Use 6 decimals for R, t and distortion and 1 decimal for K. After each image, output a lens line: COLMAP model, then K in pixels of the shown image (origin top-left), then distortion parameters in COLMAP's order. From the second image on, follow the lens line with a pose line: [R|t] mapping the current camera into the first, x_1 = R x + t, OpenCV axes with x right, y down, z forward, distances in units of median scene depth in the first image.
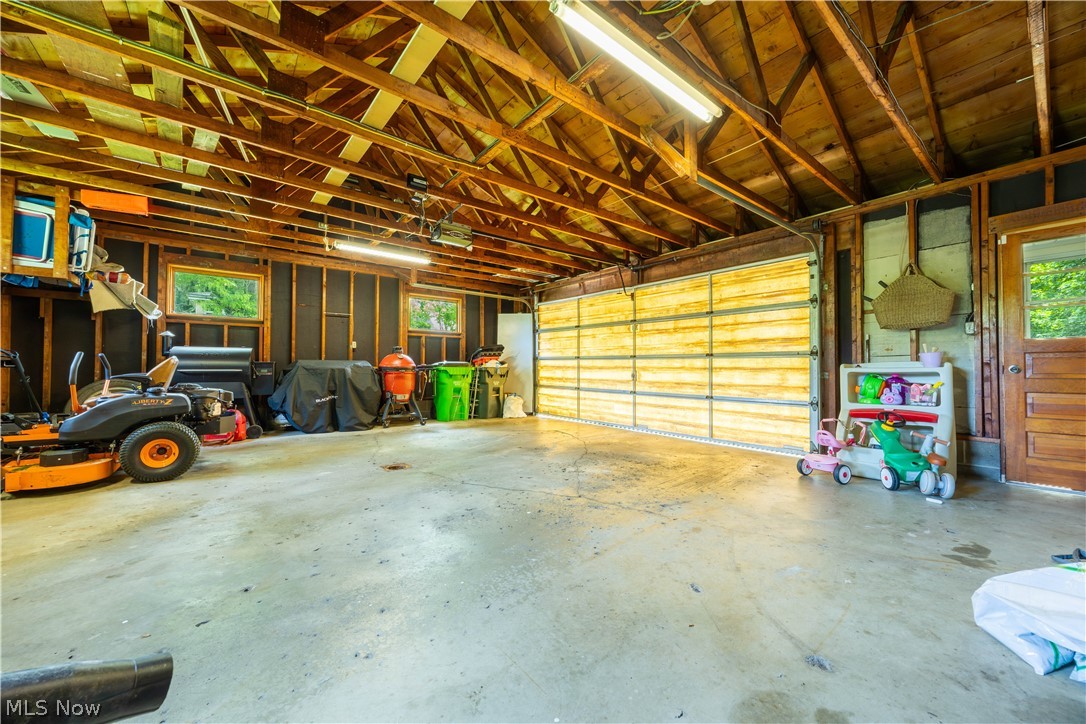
lens RADIAL K [[416.6, 0, 547.0], [0, 416.6, 363.3], [0, 0, 1]] dist [0.000964, -0.000695]
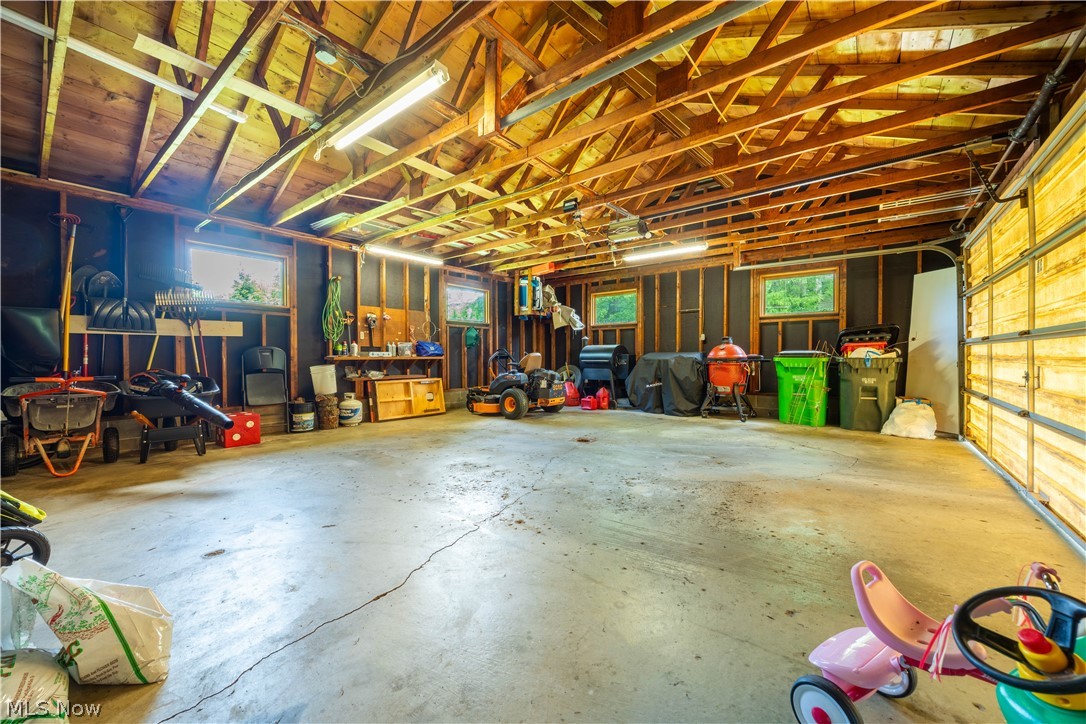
lens RADIAL K [[416.6, 0, 547.7], [0, 416.6, 358.7], [0, 0, 1]] dist [0.000964, -0.000695]
pose [[0.231209, -0.001537, -0.972903, 0.497477], [0.011277, 0.999936, 0.001100, 0.005106], [0.972839, -0.011226, 0.231211, 0.384963]]
